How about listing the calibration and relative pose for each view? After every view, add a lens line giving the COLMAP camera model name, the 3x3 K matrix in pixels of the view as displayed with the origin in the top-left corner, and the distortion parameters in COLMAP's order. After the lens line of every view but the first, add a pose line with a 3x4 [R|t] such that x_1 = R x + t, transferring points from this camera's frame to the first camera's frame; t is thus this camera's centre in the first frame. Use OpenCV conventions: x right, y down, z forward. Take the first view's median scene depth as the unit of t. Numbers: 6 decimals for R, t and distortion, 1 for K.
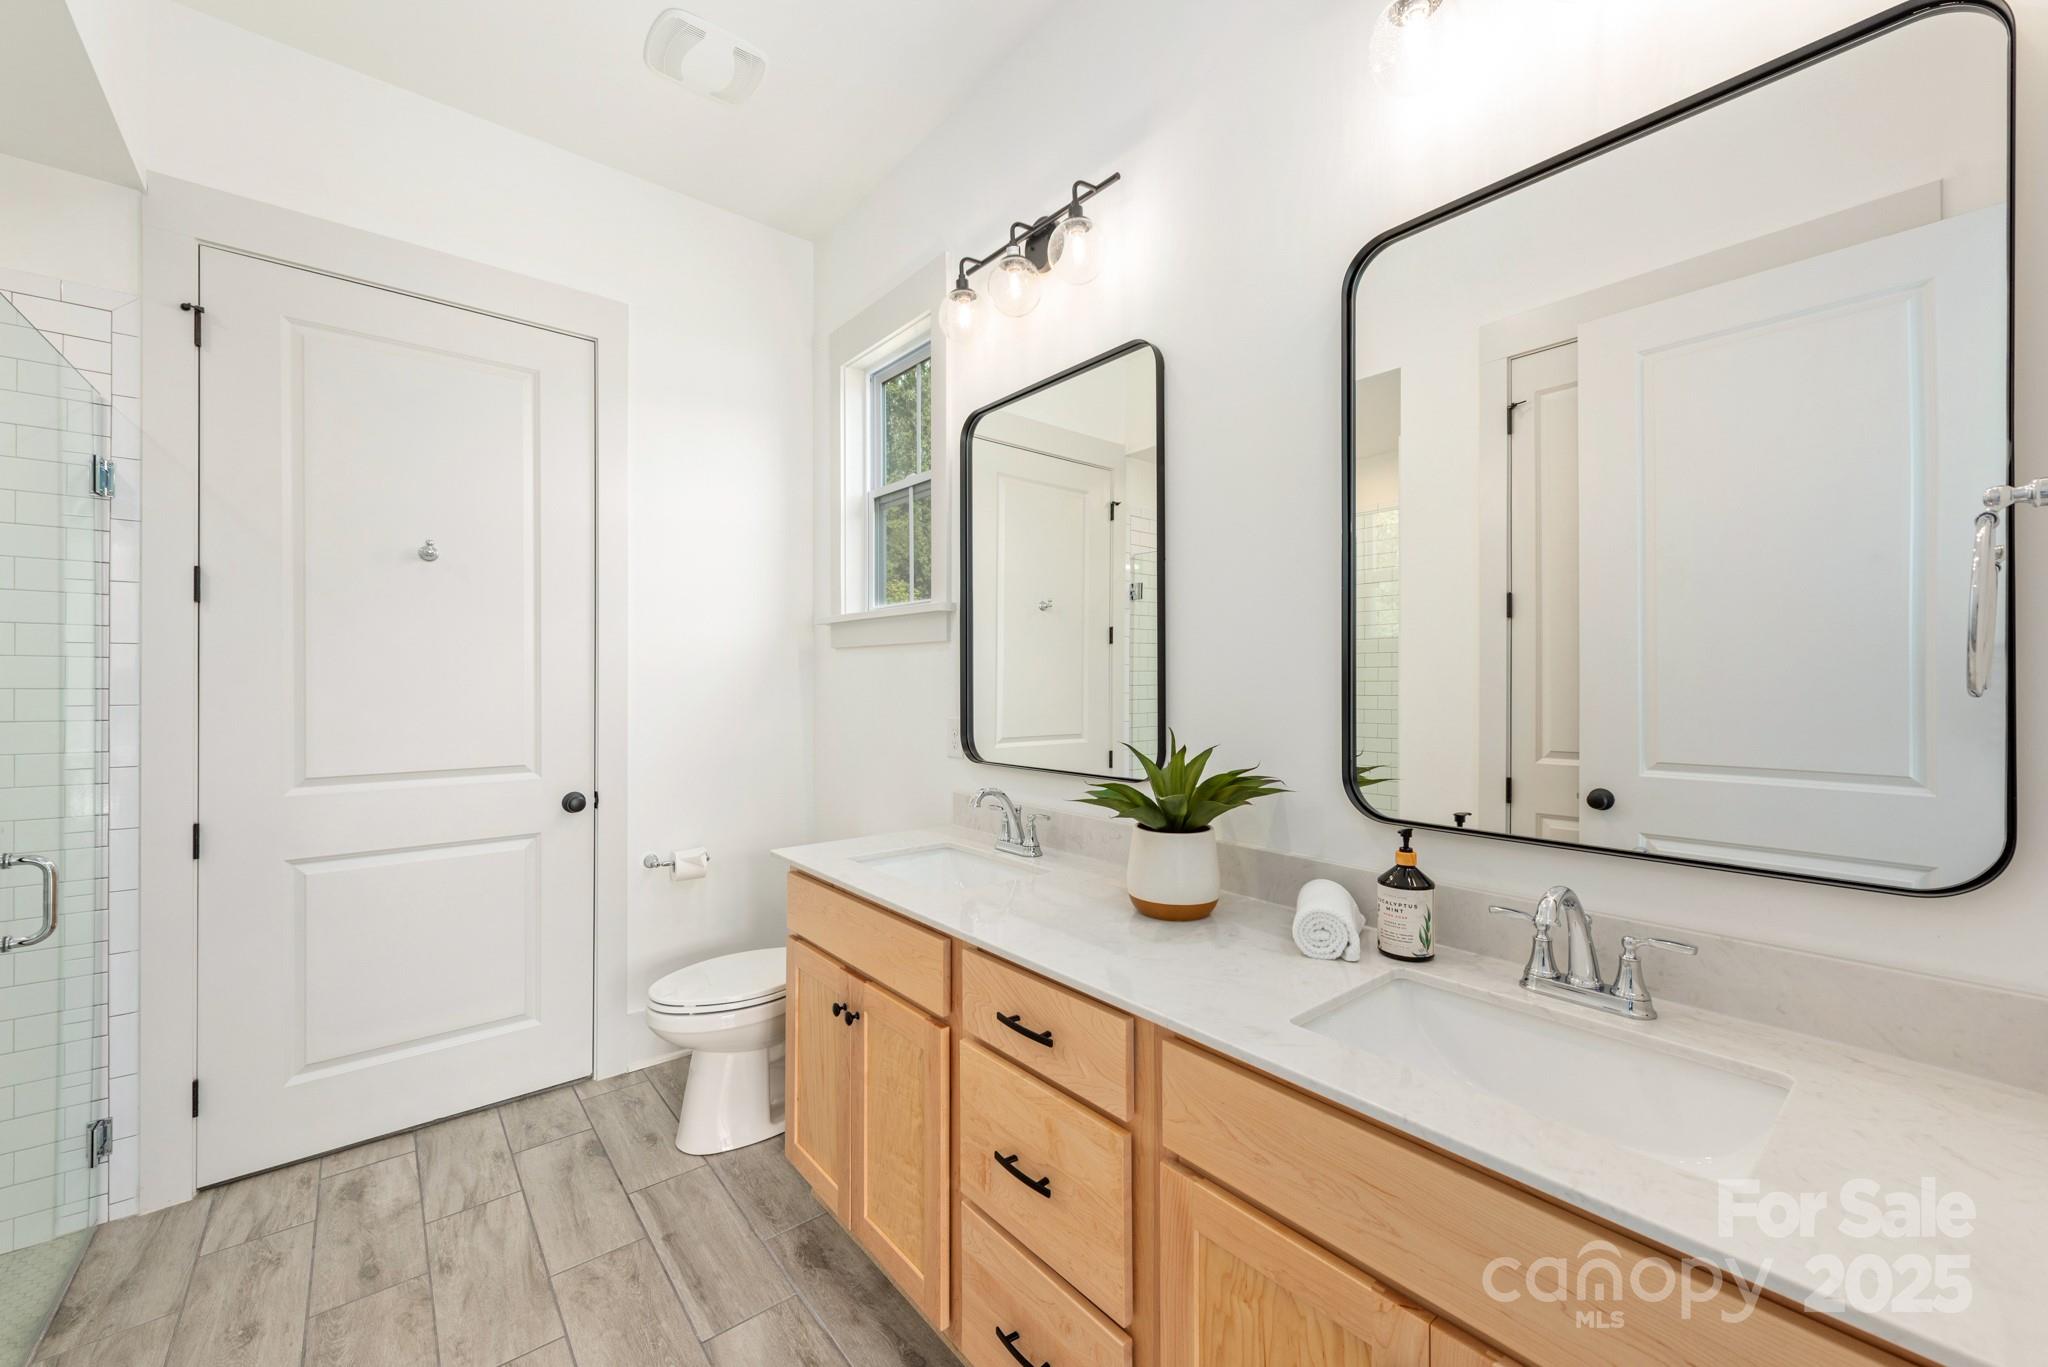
lens RADIAL K [[804.0, 0, 1030.1], [0, 804.0, 686.4], [0, 0, 1]] dist [0.002708, 0.000073]
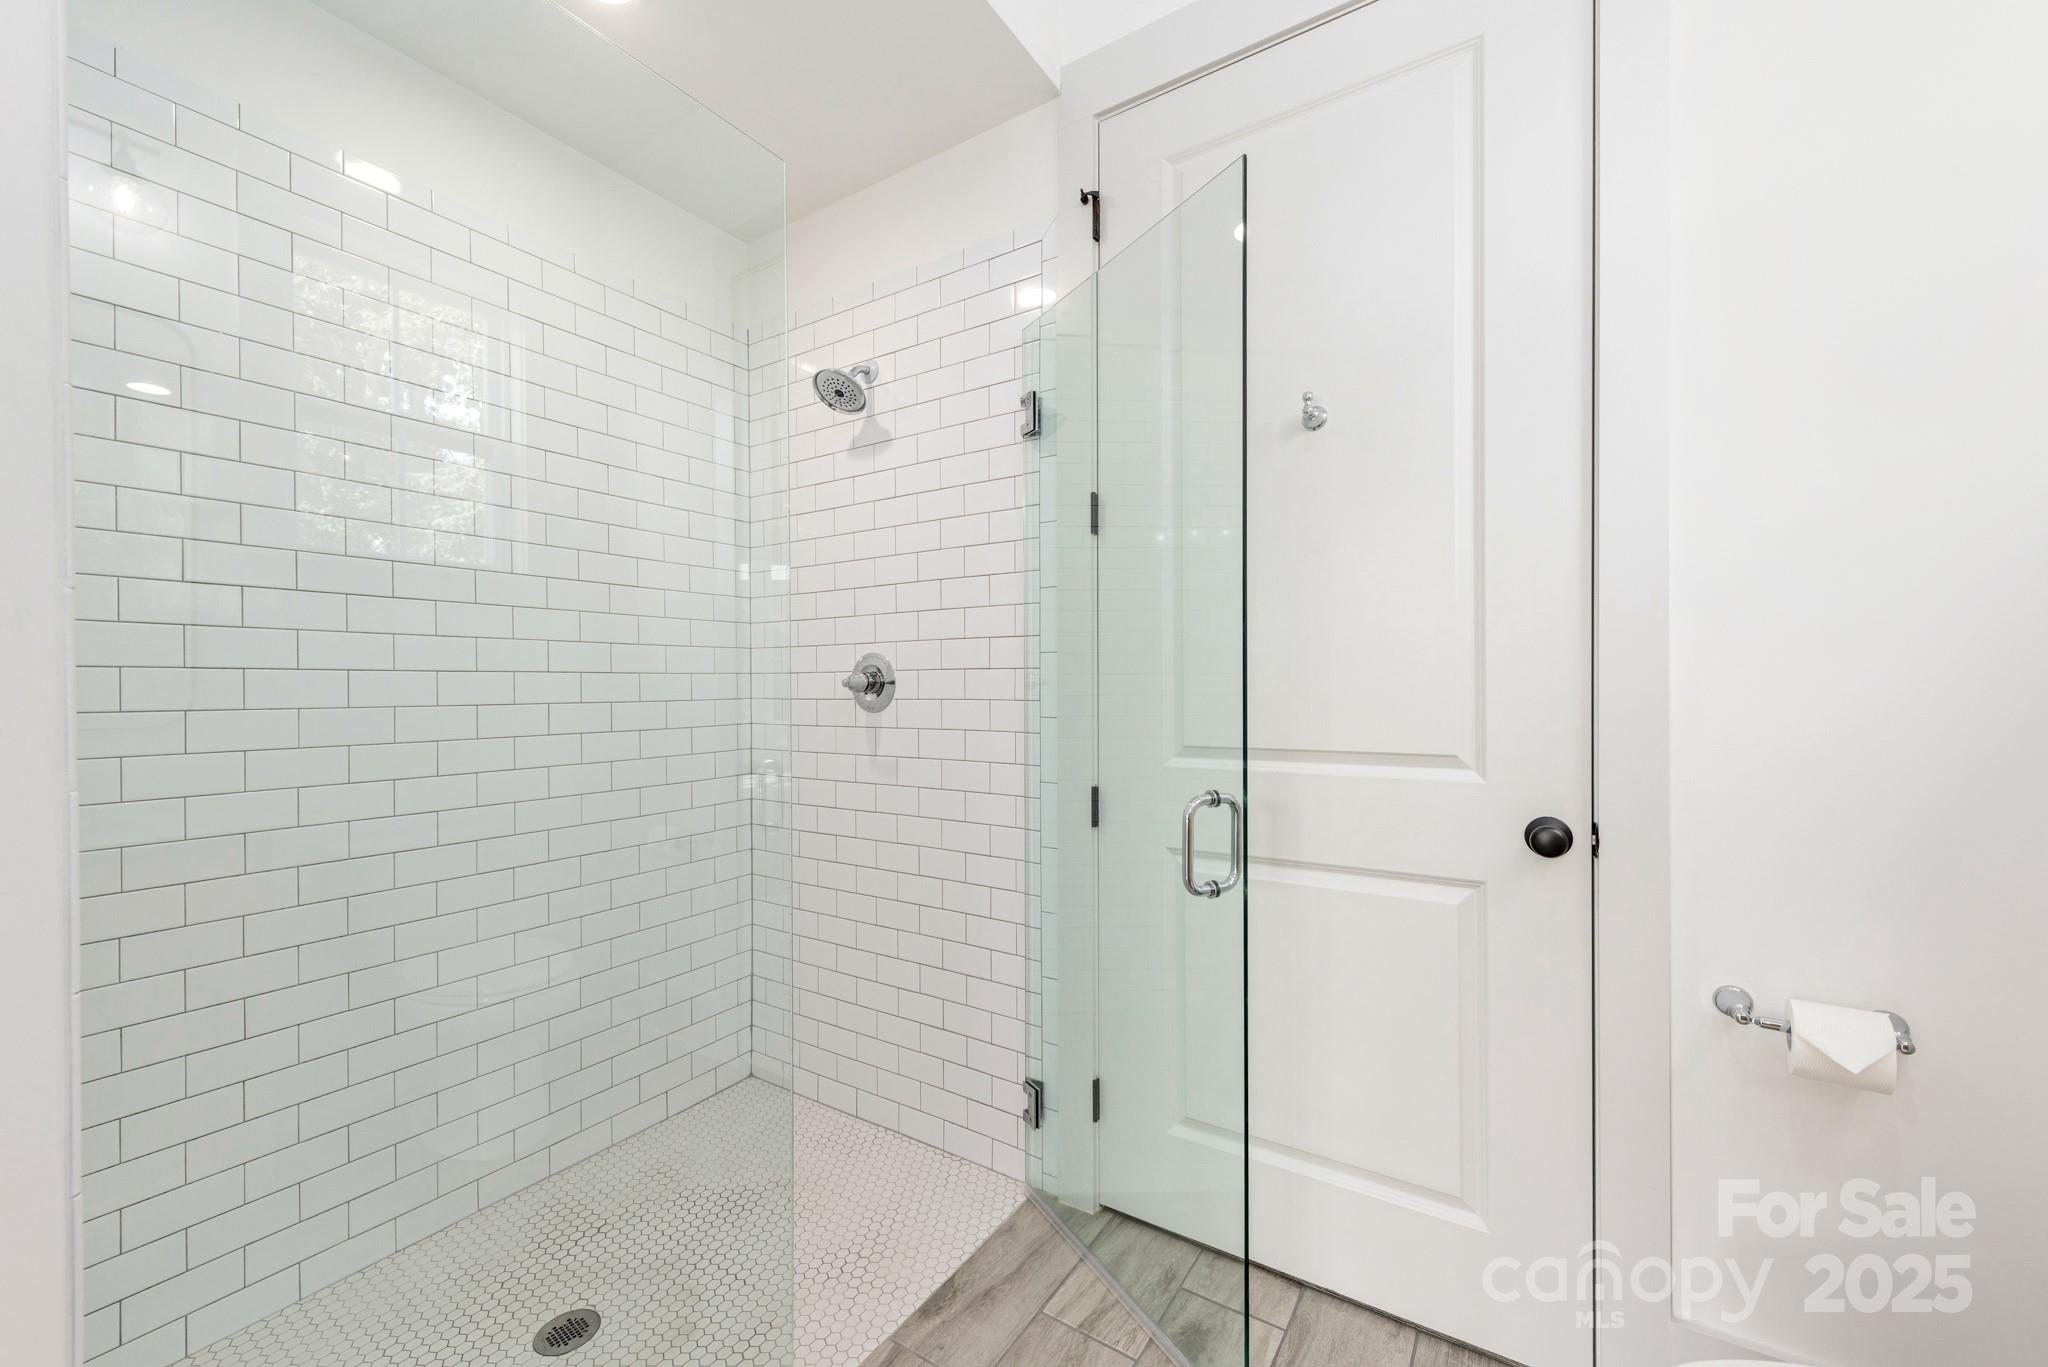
lens RADIAL K [[804.0, 0, 1026.7], [0, 804.0, 687.5], [0, 0, 1]] dist [0.002708, 0.000073]
pose [[0.308587, 0.004217, -0.951187, -0.213947], [0.003454, 0.999979, 0.005553, 0.052920], [0.951190, -0.005000, 0.308566, 0.623098]]
